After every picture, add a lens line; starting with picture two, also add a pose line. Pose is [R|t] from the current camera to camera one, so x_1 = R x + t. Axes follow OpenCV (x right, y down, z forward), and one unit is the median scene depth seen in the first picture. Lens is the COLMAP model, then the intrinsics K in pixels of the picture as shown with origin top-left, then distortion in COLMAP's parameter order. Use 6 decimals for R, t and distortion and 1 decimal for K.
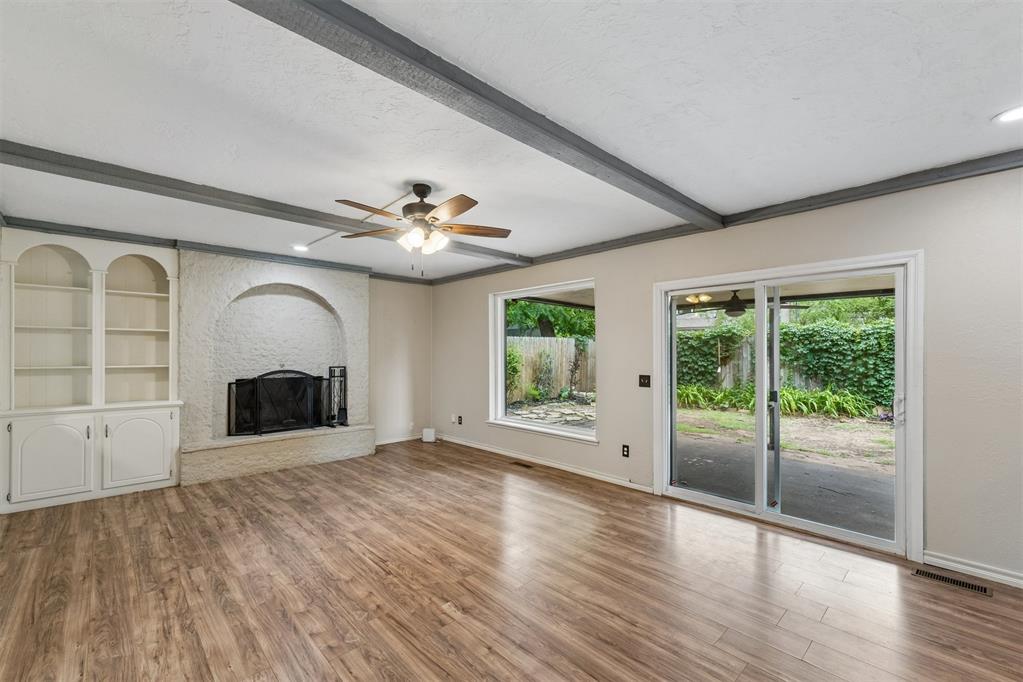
lens RADIAL K [[431.5, 0, 506.8], [0, 431.5, 348.5], [0, 0, 1]] dist [0.007640, -0.001248]
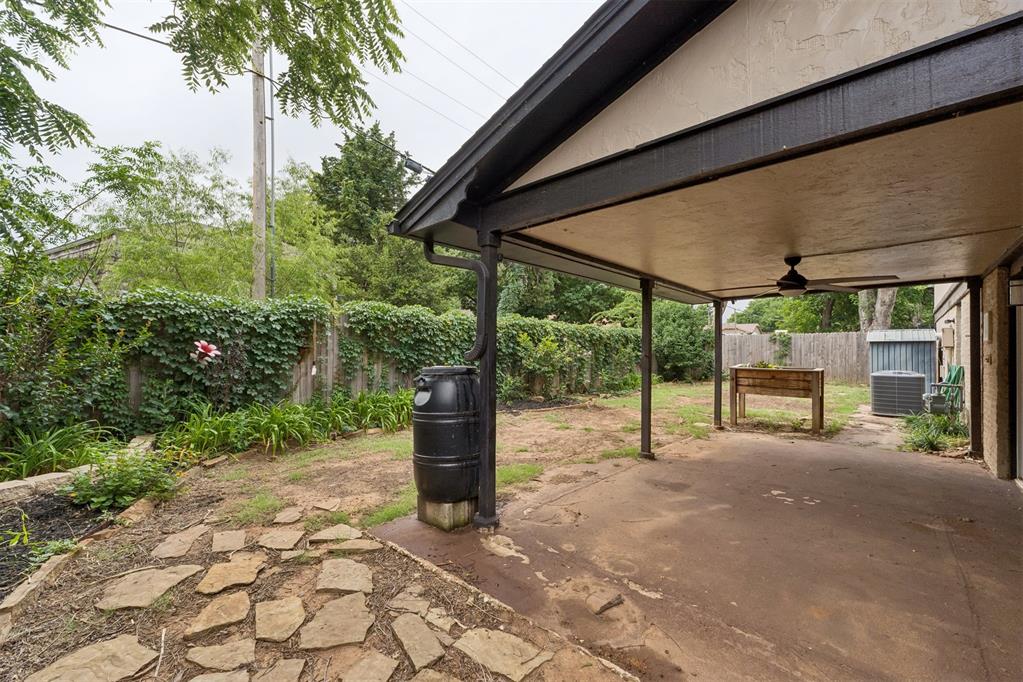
lens RADIAL K [[431.5, 0, 508.8], [0, 431.5, 342.6], [0, 0, 1]] dist [0.007640, -0.001248]
pose [[-0.076318, 0.014779, 0.996974, -0.135138], [-0.015361, 0.999754, -0.015996, 0.019329], [-0.996965, -0.016535, -0.076072, 0.907682]]
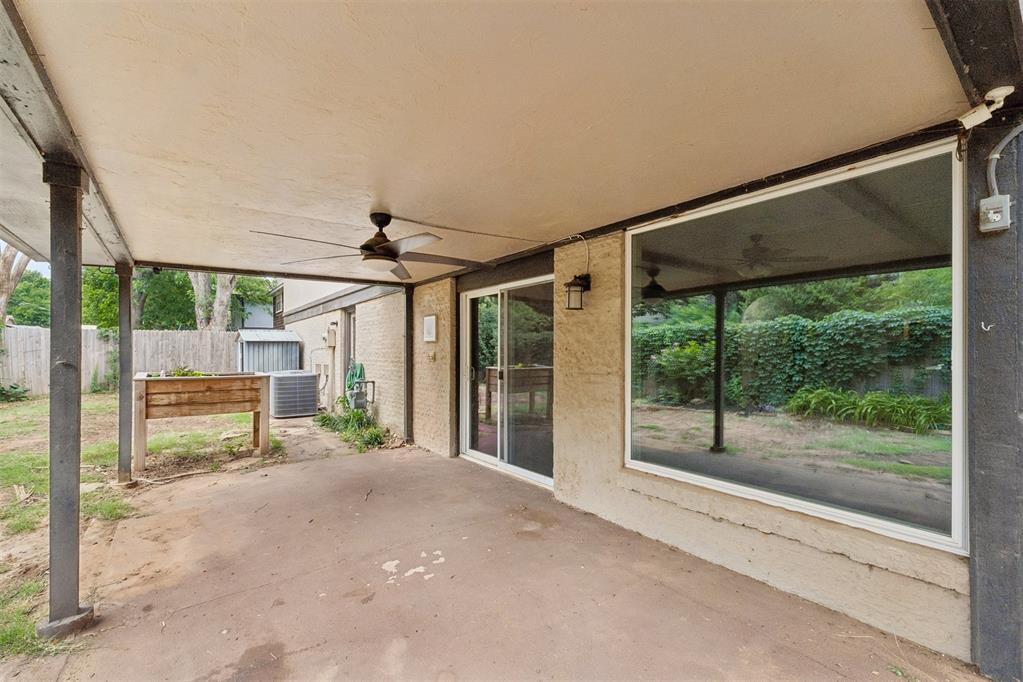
lens RADIAL K [[431.5, 0, 511.7], [0, 431.5, 350.7], [0, 0, 1]] dist [0.007640, -0.001248]
pose [[-0.994906, 0.003040, 0.100763, 0.175907], [0.002049, 0.999949, -0.009939, 0.020205], [-0.100788, -0.009682, -0.994861, 0.879061]]
